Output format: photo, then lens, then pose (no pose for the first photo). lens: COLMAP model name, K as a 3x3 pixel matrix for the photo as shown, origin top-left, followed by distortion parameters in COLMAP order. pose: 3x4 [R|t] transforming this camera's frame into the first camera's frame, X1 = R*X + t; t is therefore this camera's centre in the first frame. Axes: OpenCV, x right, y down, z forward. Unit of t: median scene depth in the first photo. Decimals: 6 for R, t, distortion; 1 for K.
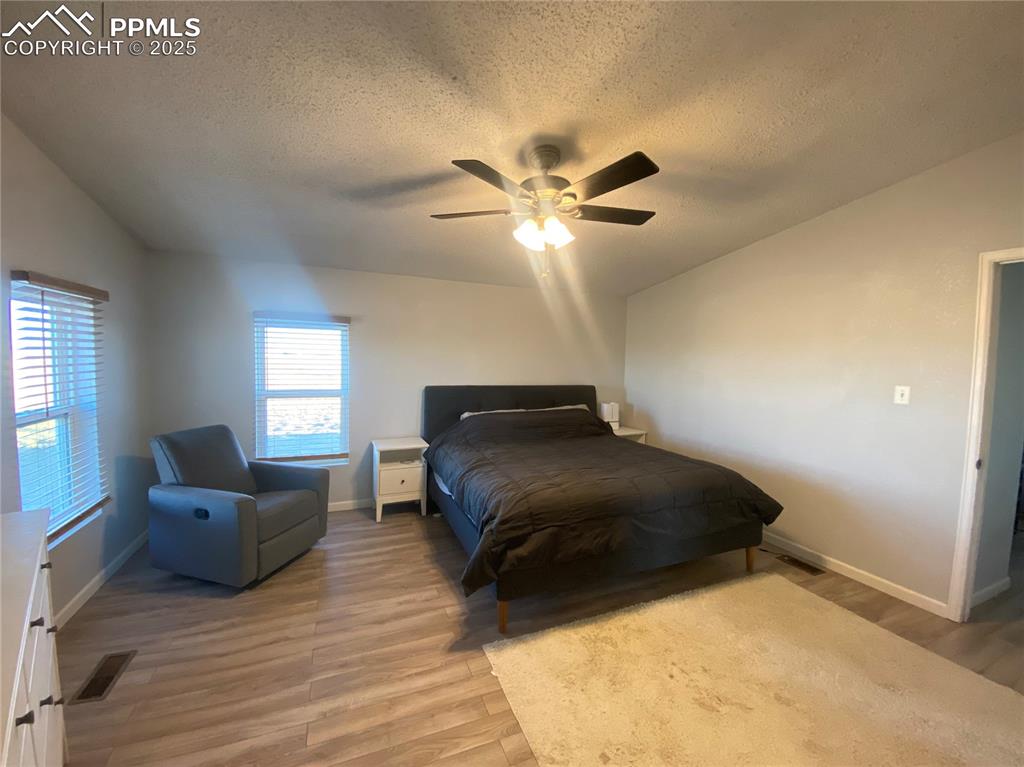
lens RADIAL K [[423.2, 0, 516.1], [0, 423.2, 385.5], [0, 0, 1]] dist [-0.000145, -0.000244]
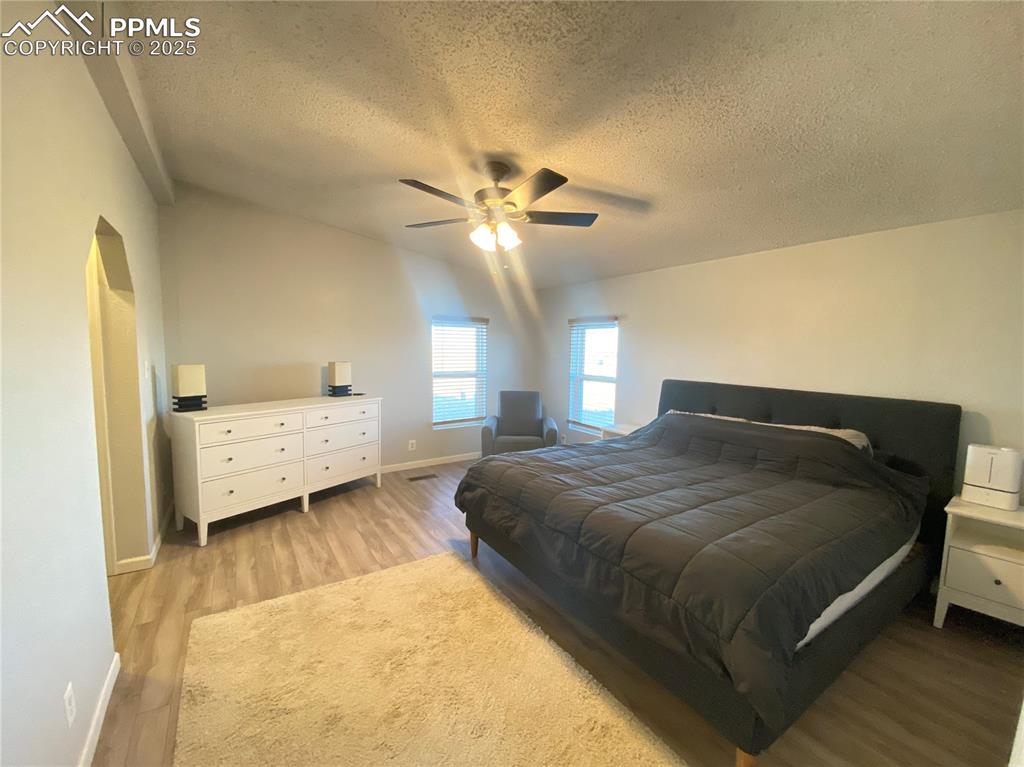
lens RADIAL K [[413.6, 0, 510.5], [0, 413.6, 391.7], [0, 0, 1]] dist [0.000110, -0.000011]
pose [[0.183757, 0.088755, -0.978957, 1.175454], [-0.080581, 0.993923, 0.074986, -0.023115], [0.979663, 0.065107, 0.189792, 0.826960]]
